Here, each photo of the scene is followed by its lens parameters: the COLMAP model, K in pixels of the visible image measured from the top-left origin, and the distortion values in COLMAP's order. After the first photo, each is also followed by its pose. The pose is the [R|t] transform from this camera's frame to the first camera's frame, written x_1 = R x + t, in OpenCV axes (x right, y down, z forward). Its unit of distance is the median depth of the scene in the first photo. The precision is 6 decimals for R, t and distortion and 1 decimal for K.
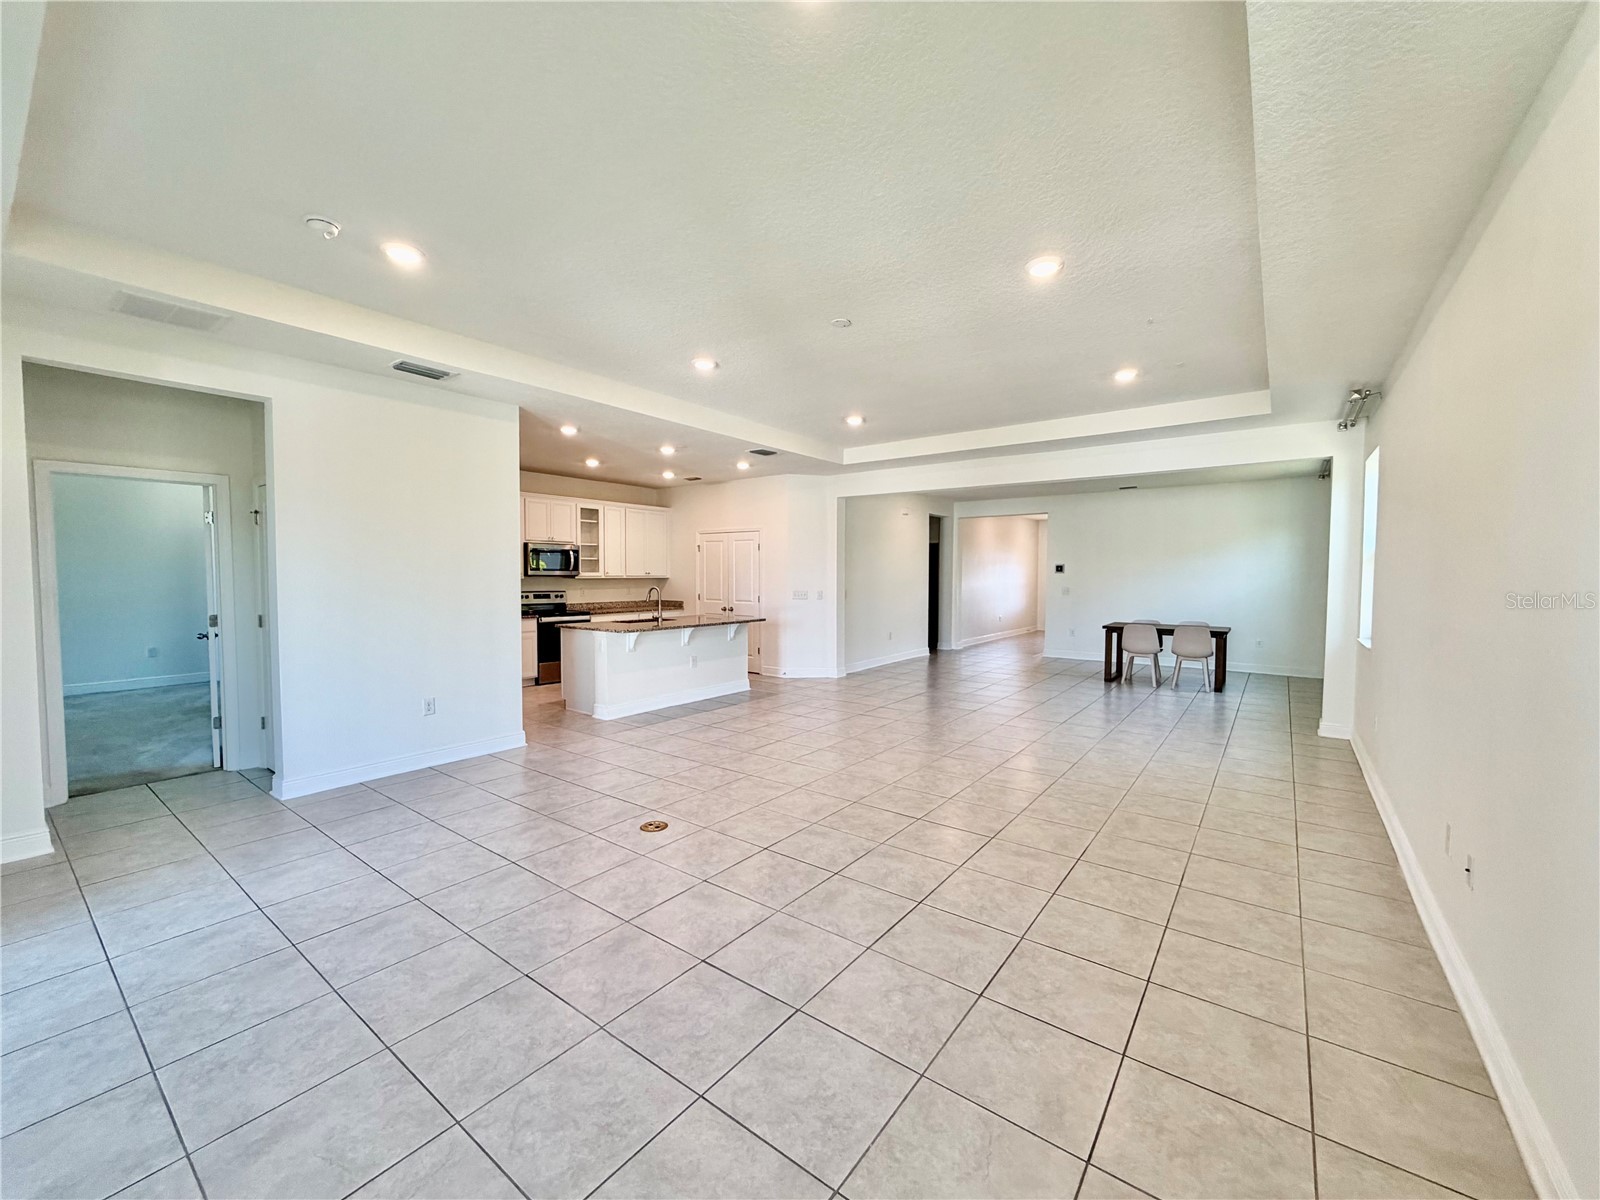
lens RADIAL K [[637.6, 0, 795.4], [0, 637.6, 601.6], [0, 0, 1]] dist [0.001196, 0.000139]
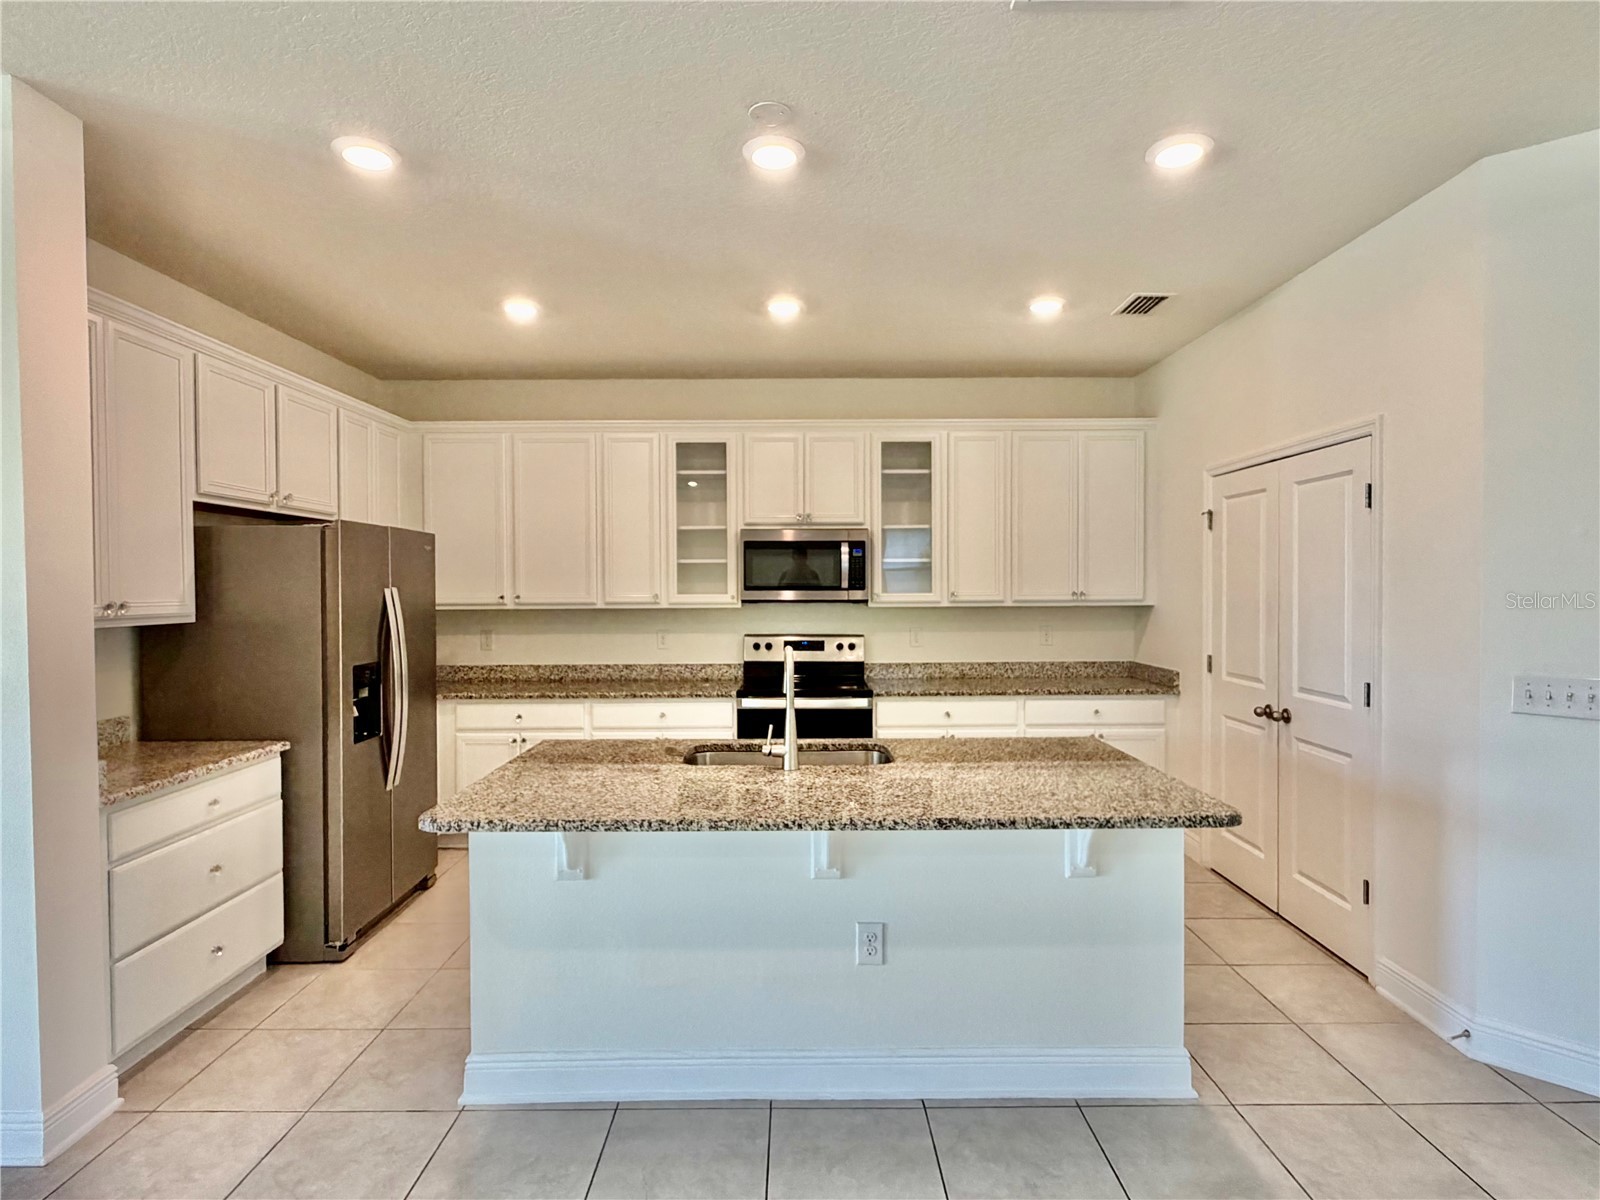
lens RADIAL K [[828.9, 0, 800.0], [0, 828.9, 600.0], [0, 0, 1]] dist [-0.001998, 0.000232]
pose [[0.605617, 0.005986, -0.795734, 0.071005], [-0.026961, 0.999552, -0.013001, -0.031990], [0.795299, 0.029328, 0.605507, 0.608960]]
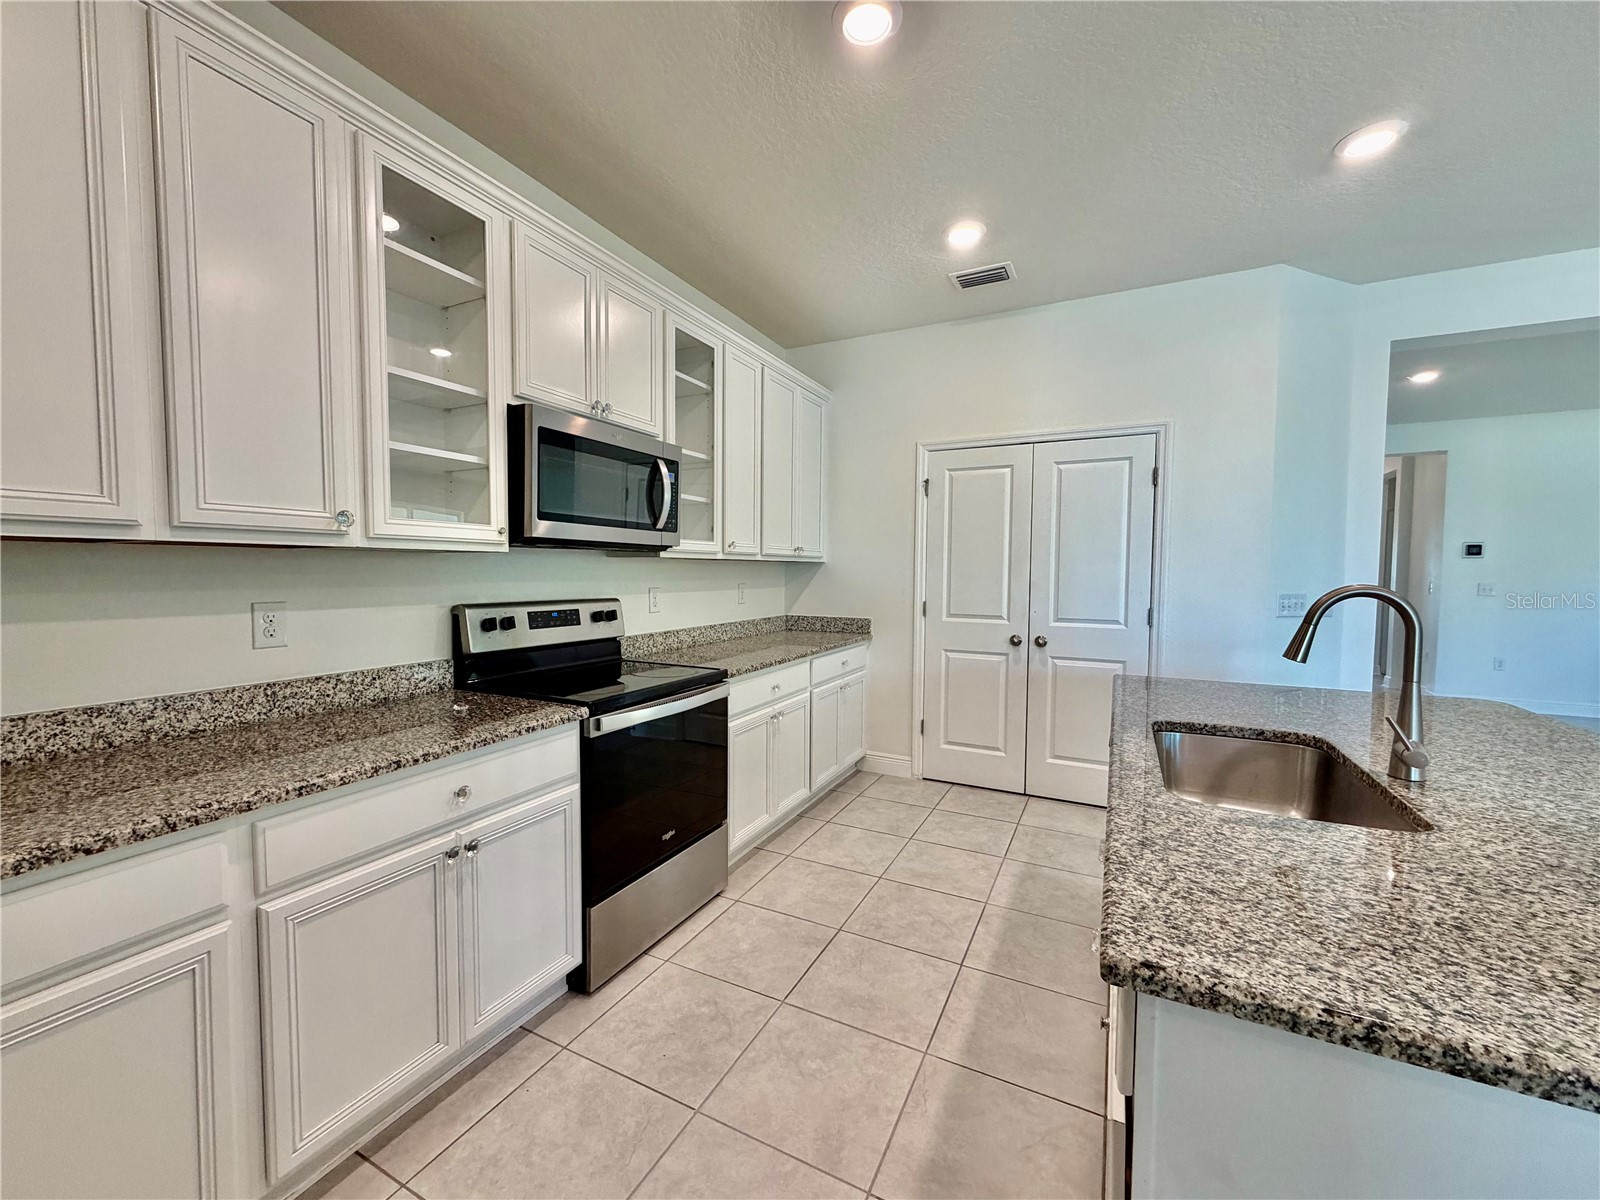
lens RADIAL K [[637.6, 0, 795.4], [0, 637.6, 601.6], [0, 0, 1]] dist [0.001196, 0.000139]
pose [[0.984165, -0.006816, 0.177124, -0.327540], [0.005582, 0.999957, 0.007465, -0.016772], [-0.177167, -0.006358, 0.984160, 0.670552]]
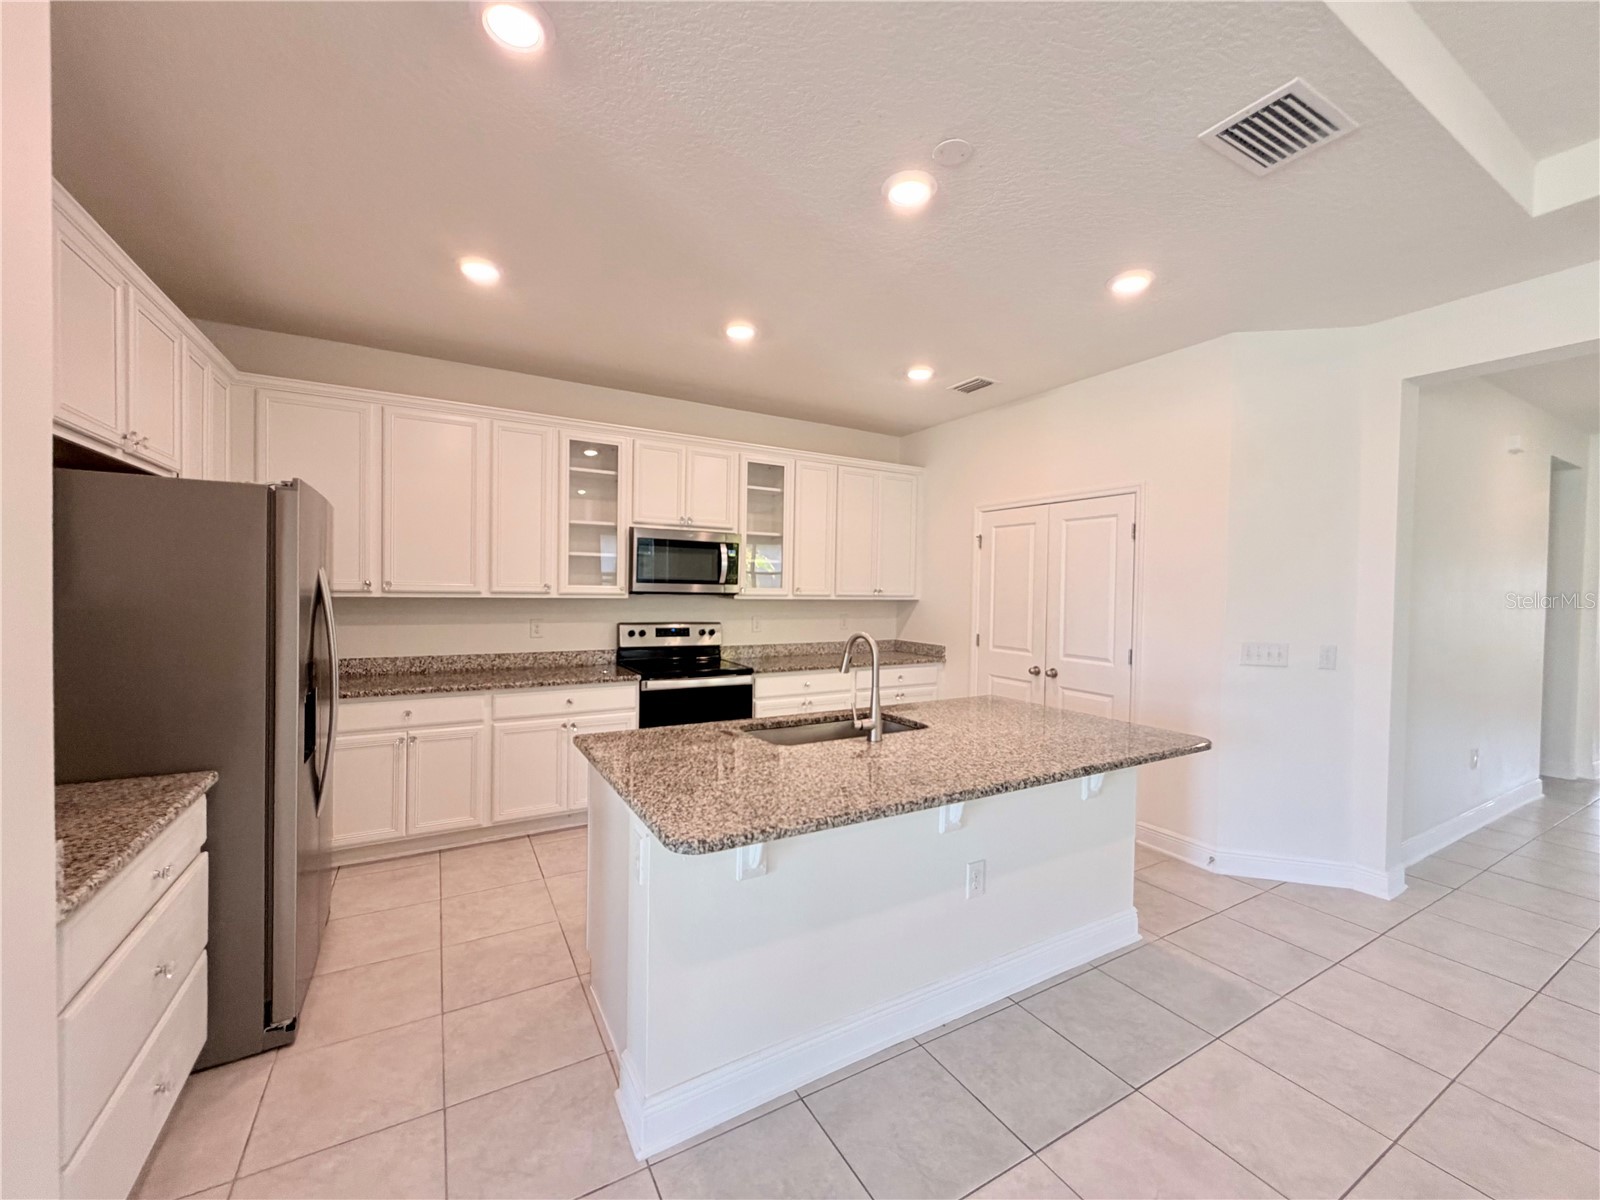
lens RADIAL K [[632.0, 0, 794.8], [0, 632.0, 598.7], [0, 0, 1]] dist [0.000857, 0.000112]
pose [[0.918261, 0.017908, -0.395570, -0.096006], [-0.029739, 0.999274, -0.023797, -0.025505], [0.394857, 0.033616, 0.918128, 0.537679]]
